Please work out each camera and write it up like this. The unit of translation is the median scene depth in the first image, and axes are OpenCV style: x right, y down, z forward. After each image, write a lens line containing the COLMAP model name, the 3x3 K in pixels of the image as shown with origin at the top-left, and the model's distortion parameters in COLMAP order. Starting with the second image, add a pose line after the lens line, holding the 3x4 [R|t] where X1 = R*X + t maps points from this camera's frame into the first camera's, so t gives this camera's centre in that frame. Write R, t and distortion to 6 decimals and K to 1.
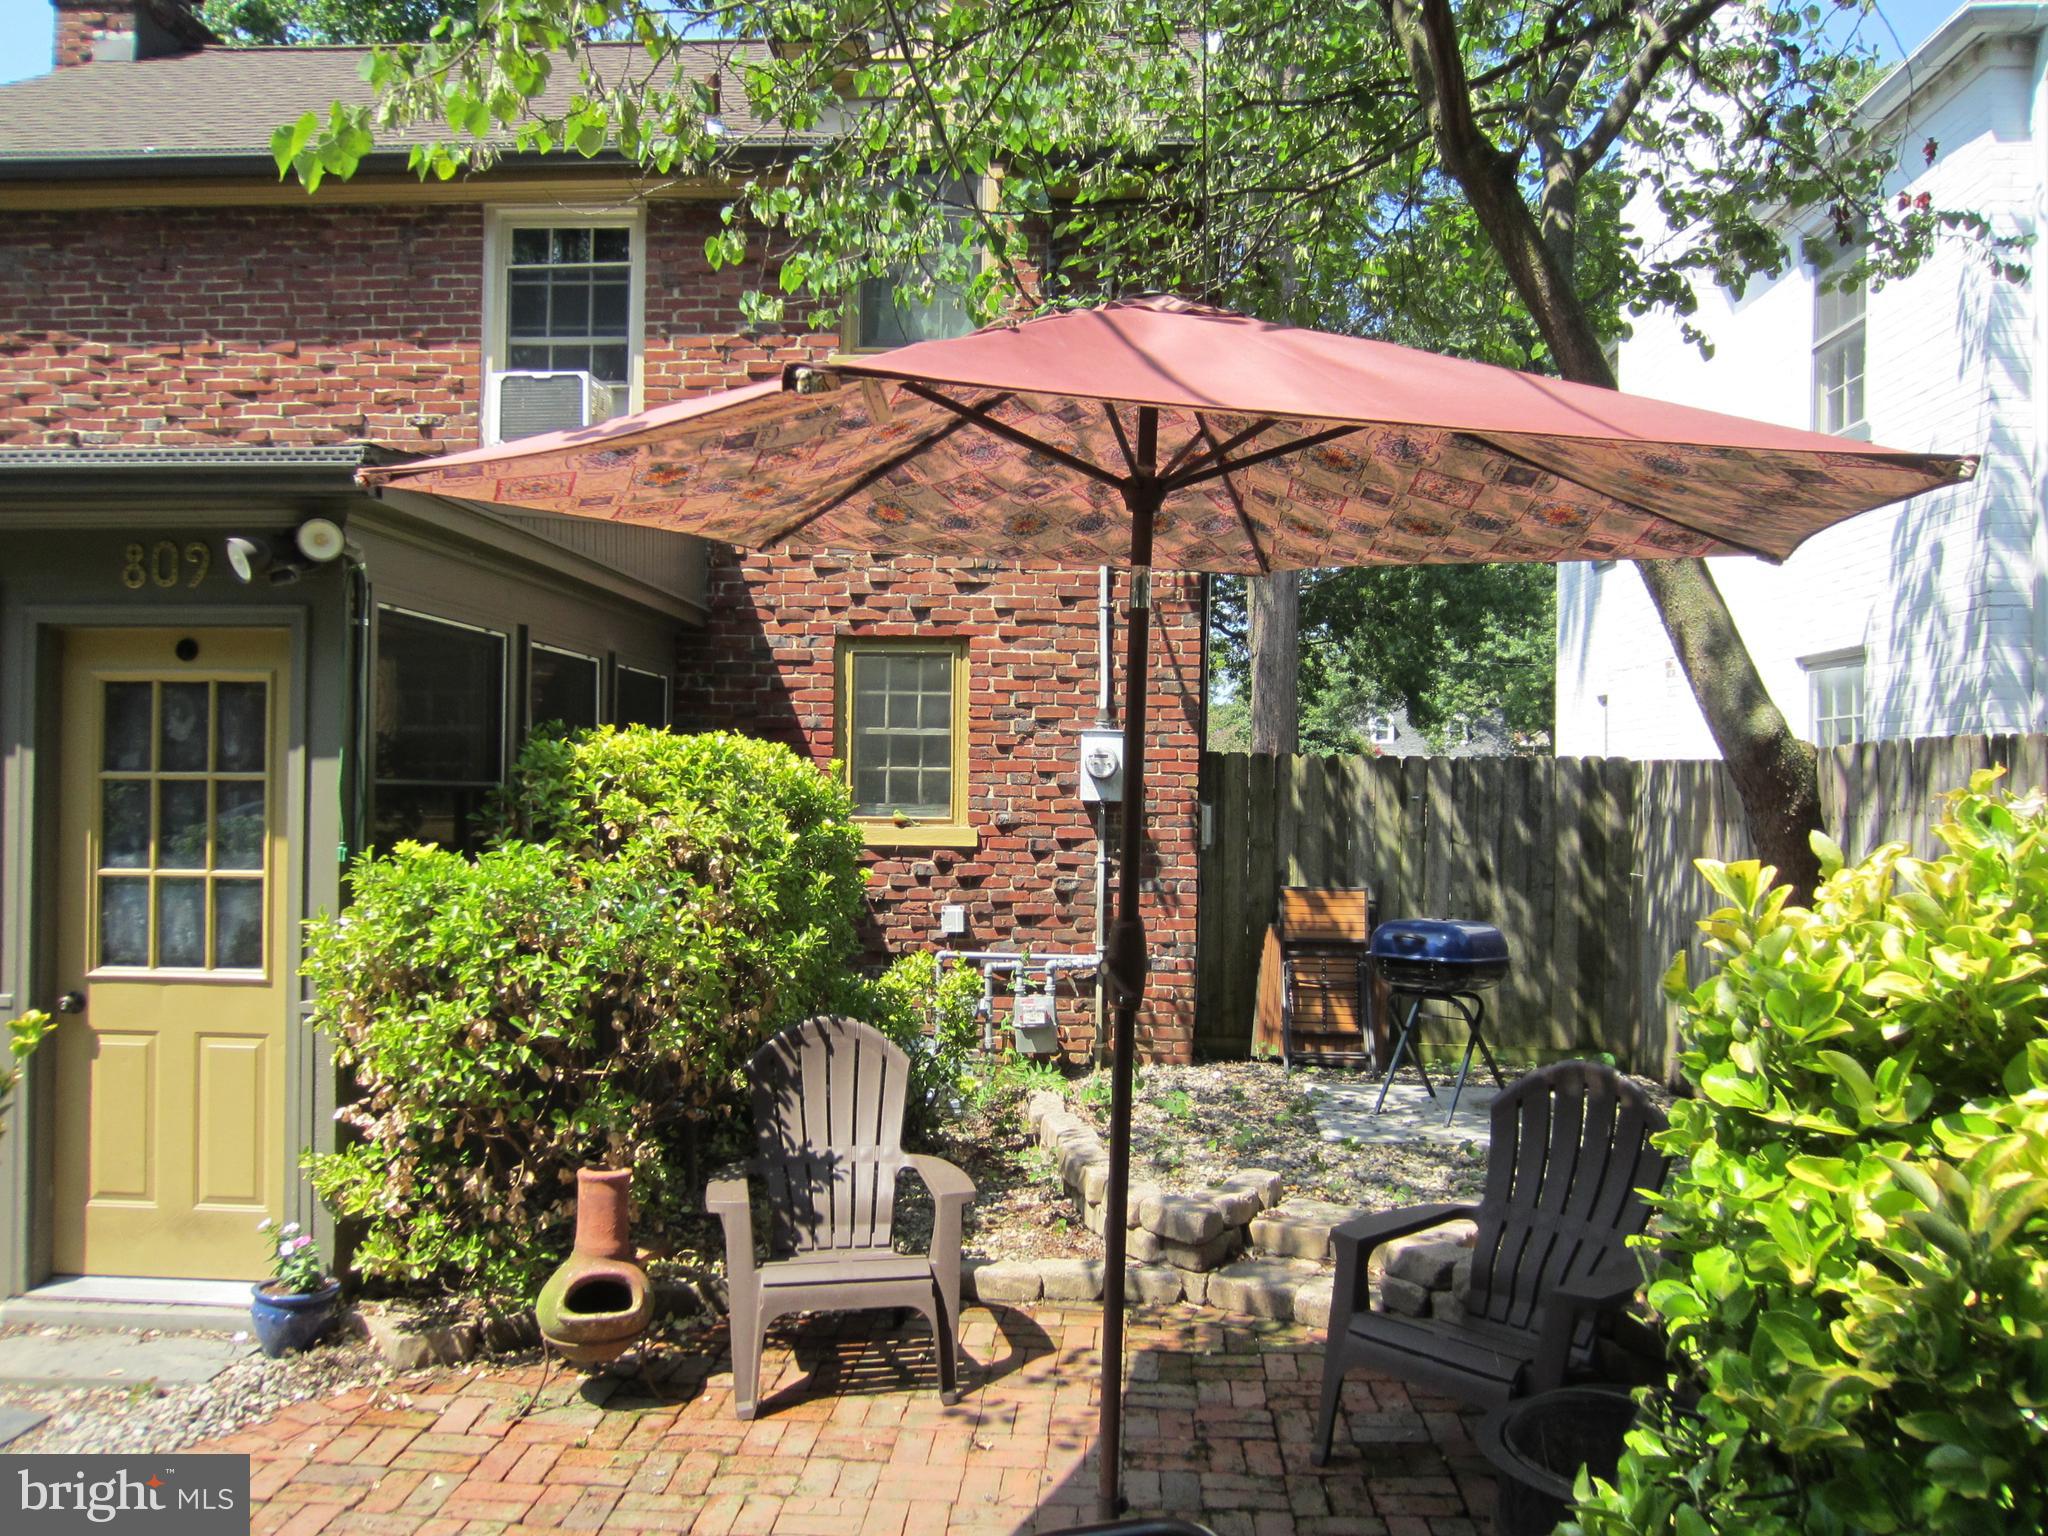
lens RADIAL K [[1455.6, 0, 1025.3], [0, 1455.6, 766.3], [0, 0, 1]] dist [-0.030335, 0.014317]
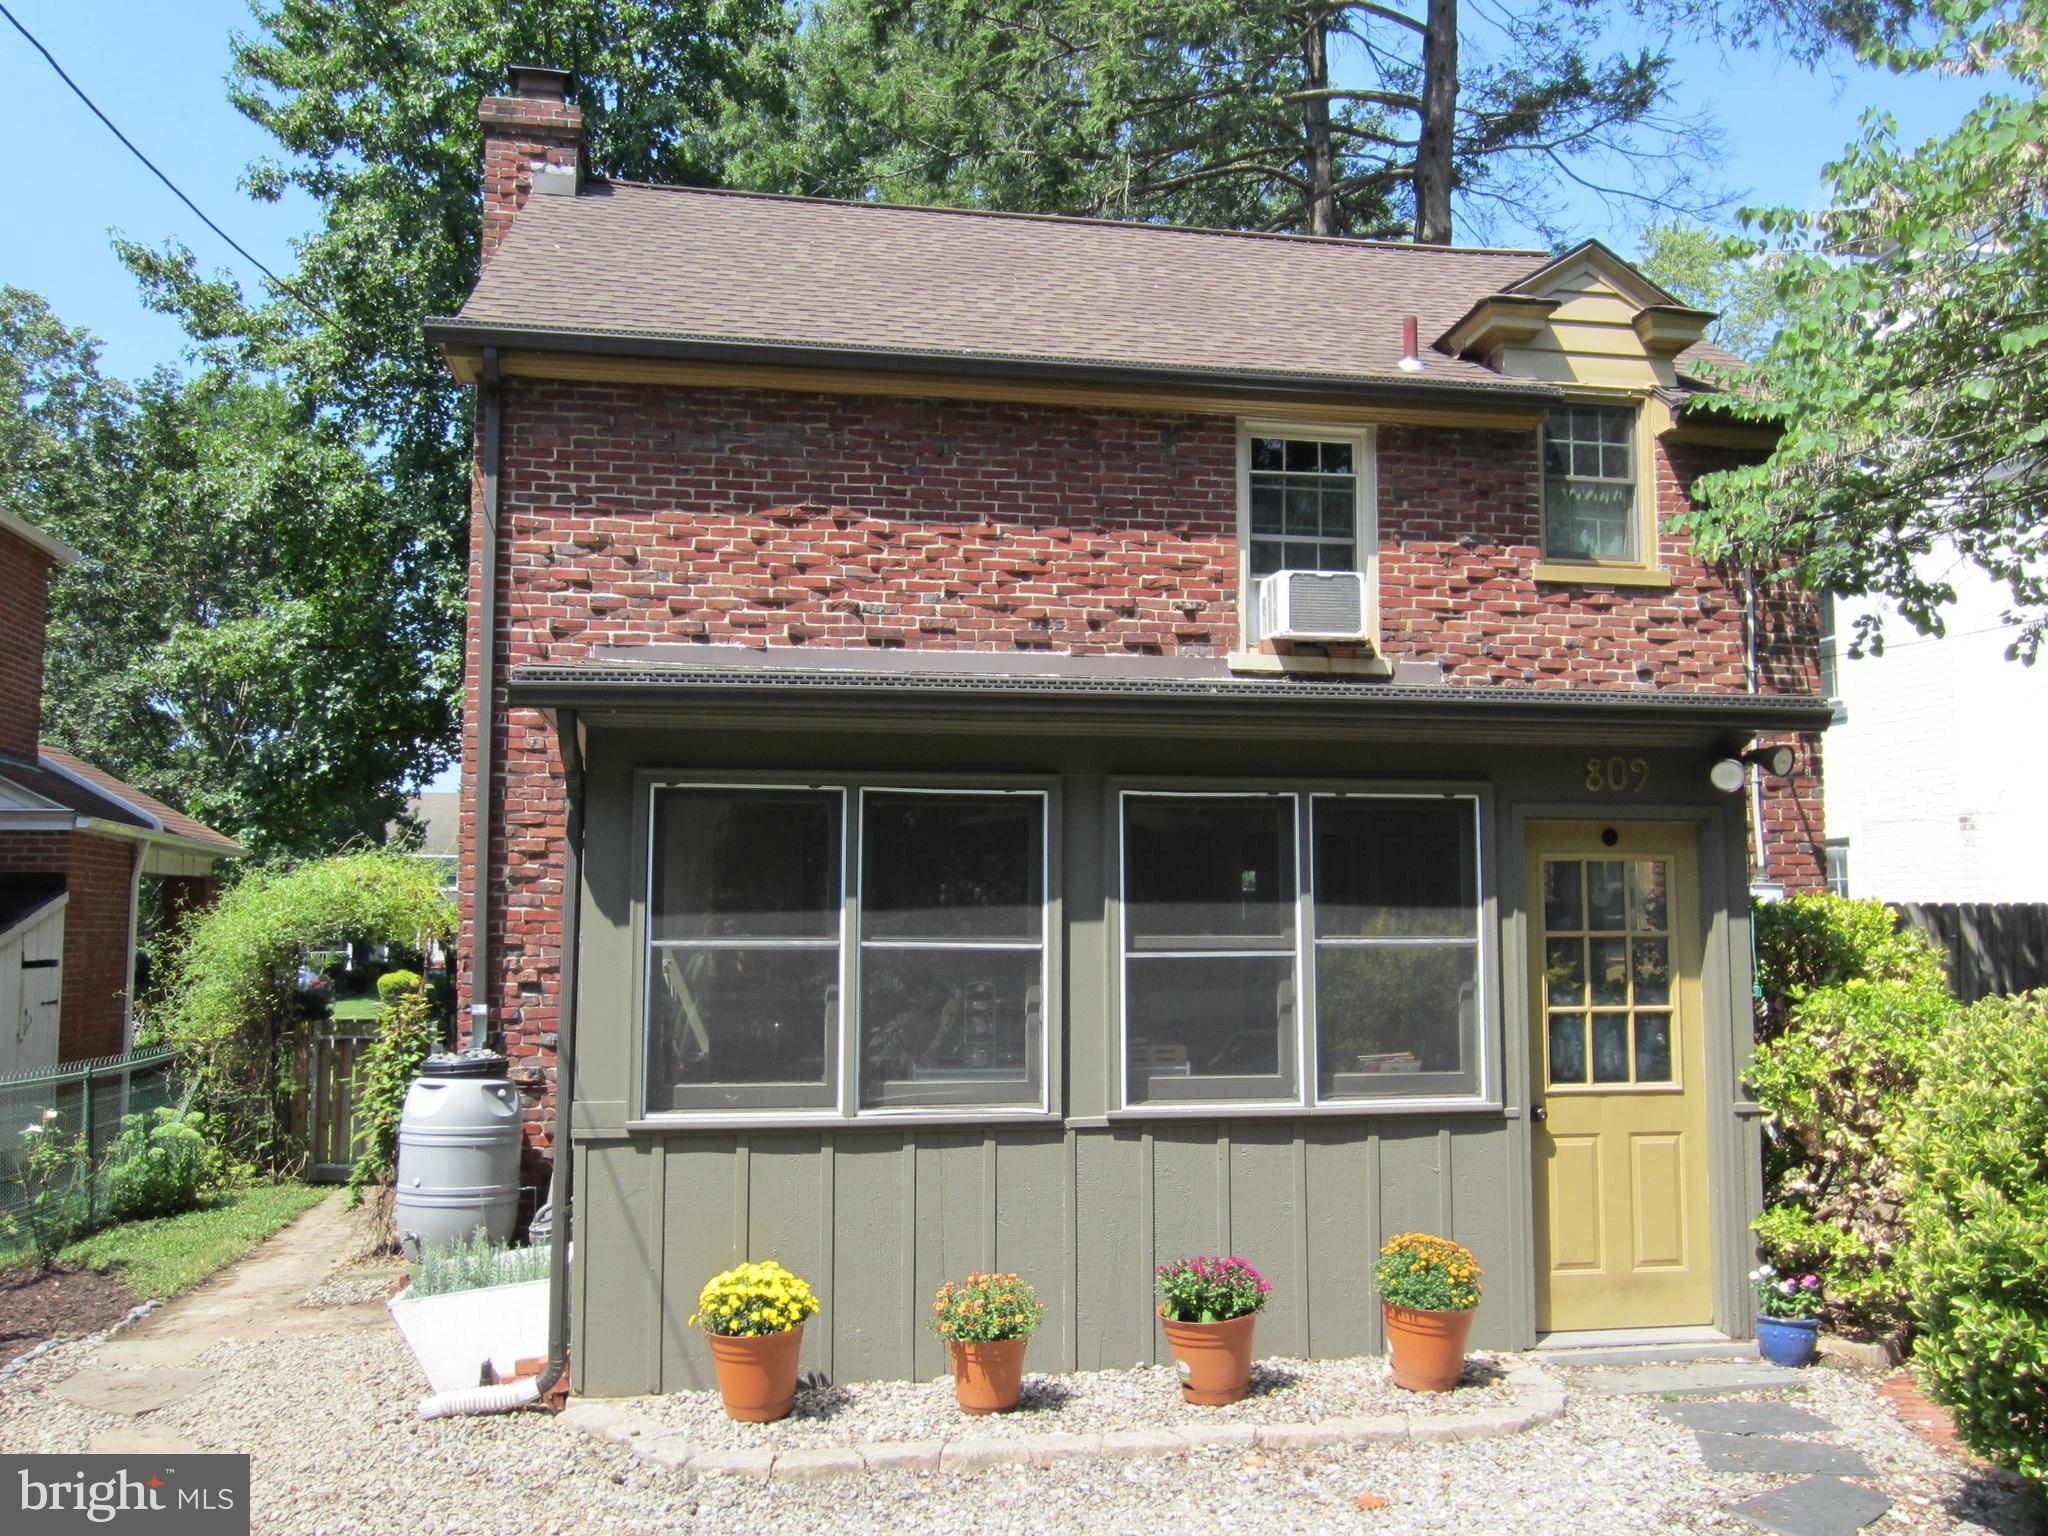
lens RADIAL K [[1692.0, 0, 1027.6], [0, 1692.0, 747.0], [0, 0, 1]] dist [-0.029764, 0.007844]
pose [[0.975015, 0.014531, 0.221663, -0.815110], [0.005887, 0.995818, -0.091175, -0.014464], [-0.222061, 0.090202, 0.970851, -0.214412]]
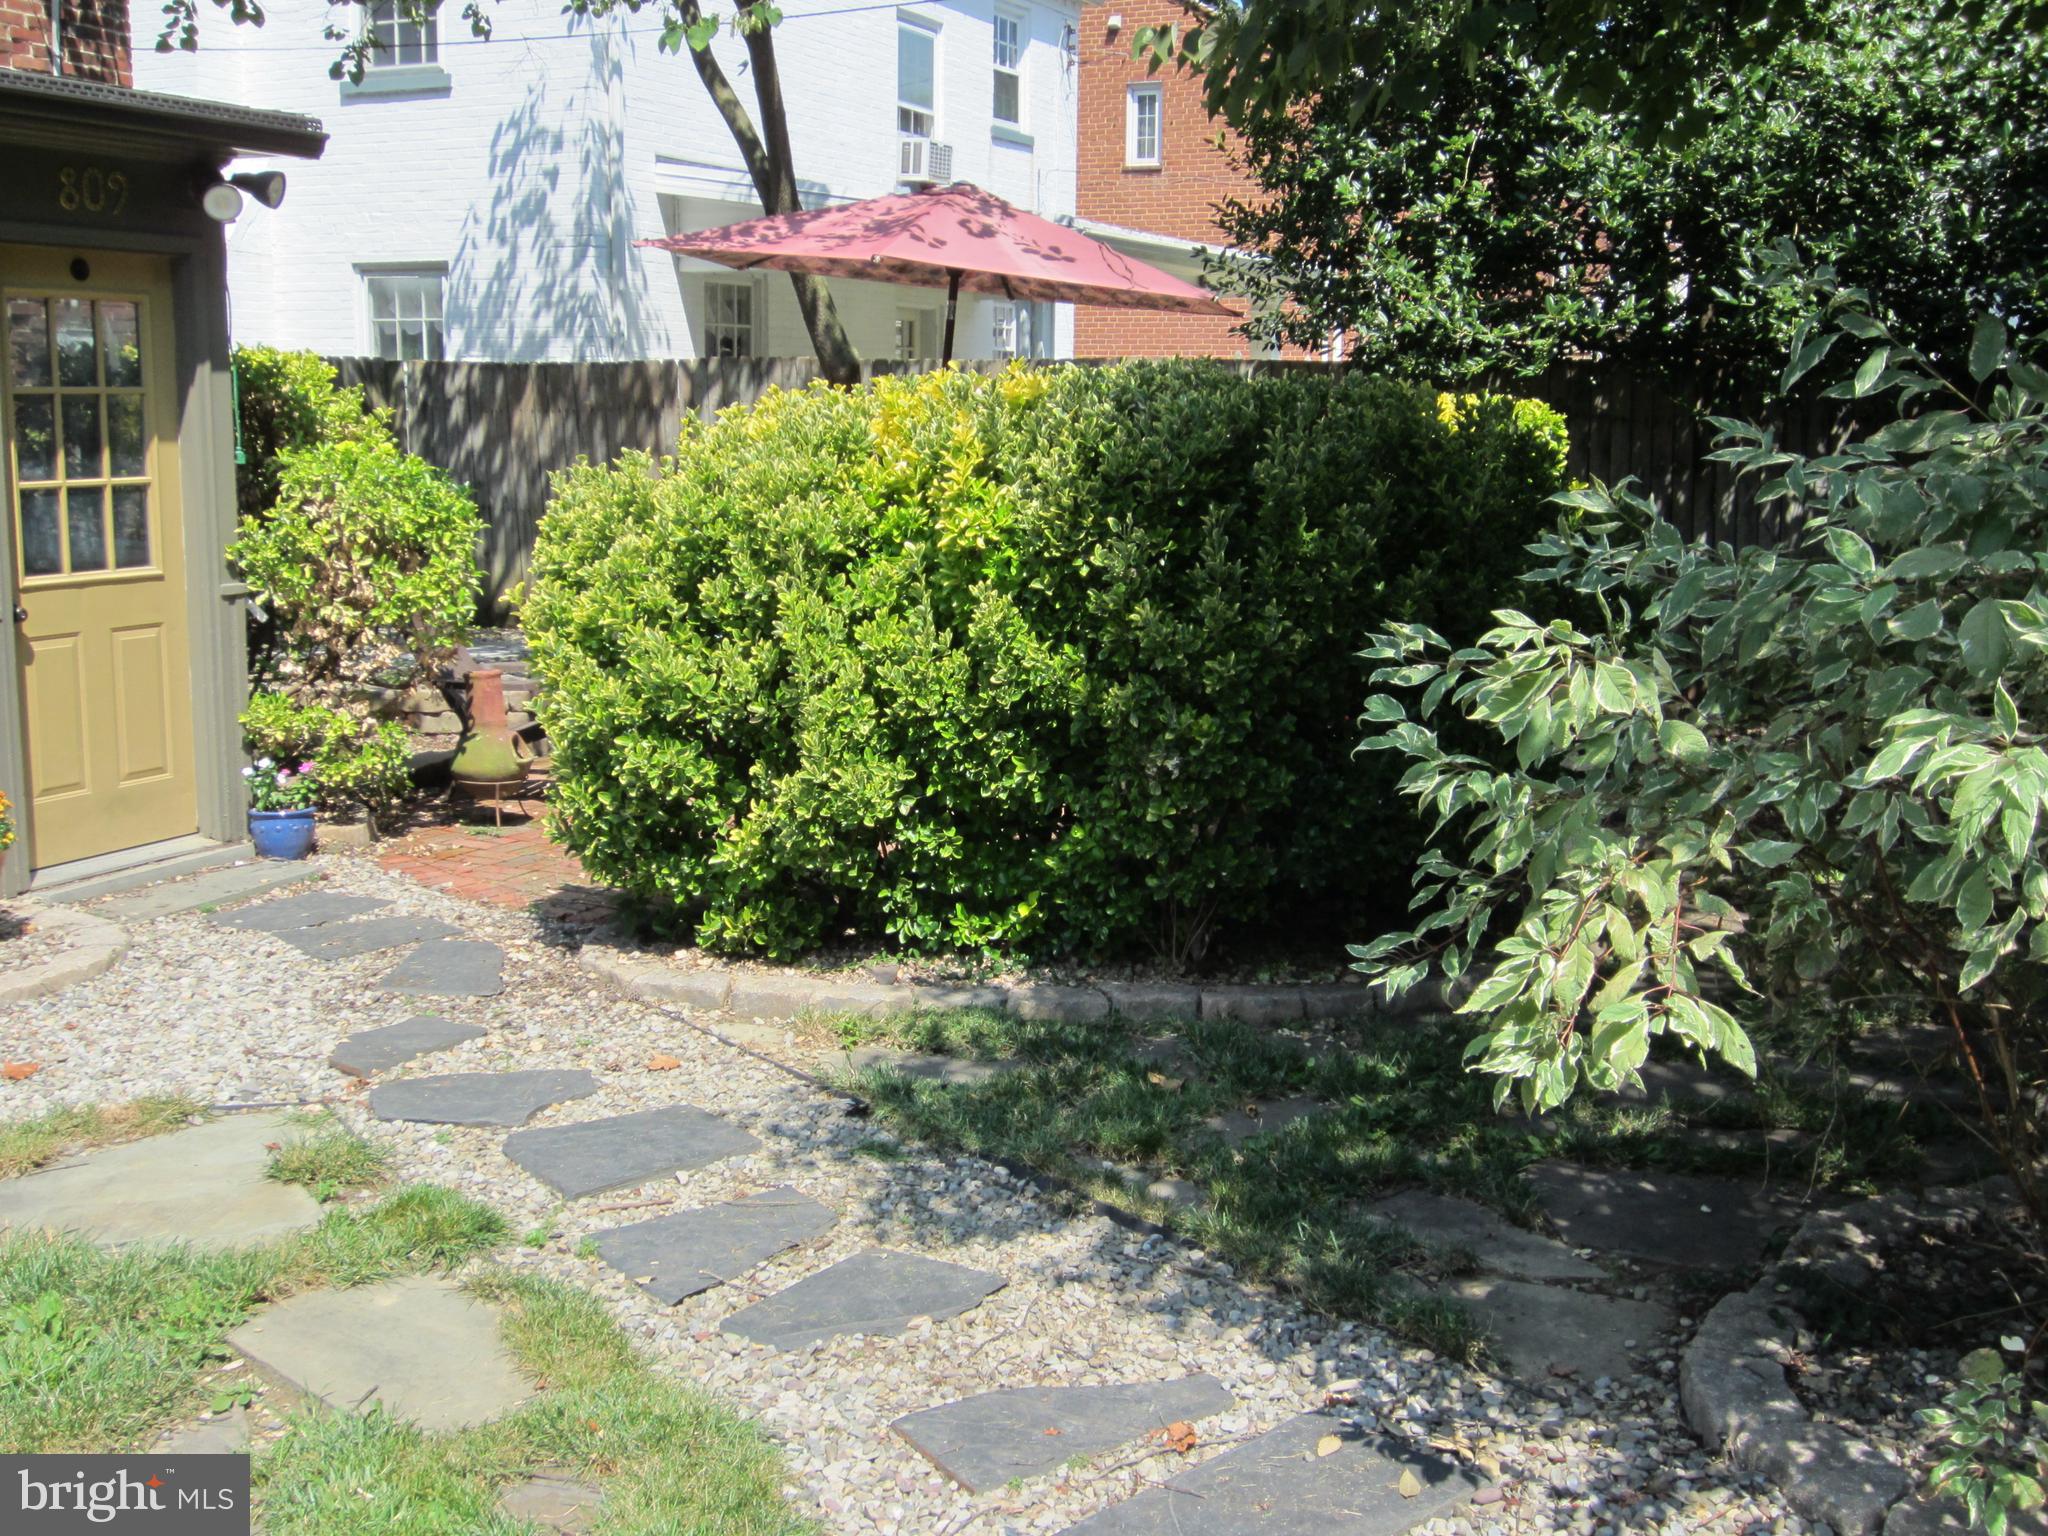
lens RADIAL K [[2175.5, 0, 1020.9], [0, 2175.5, 762.7], [0, 0, 1]] dist [-0.032532, 0.000000]
pose [[0.381726, -0.164755, 0.909473, -1.028265], [-0.015398, 0.982715, 0.184486, -0.015907], [-0.924147, -0.084427, 0.372591, -0.144859]]
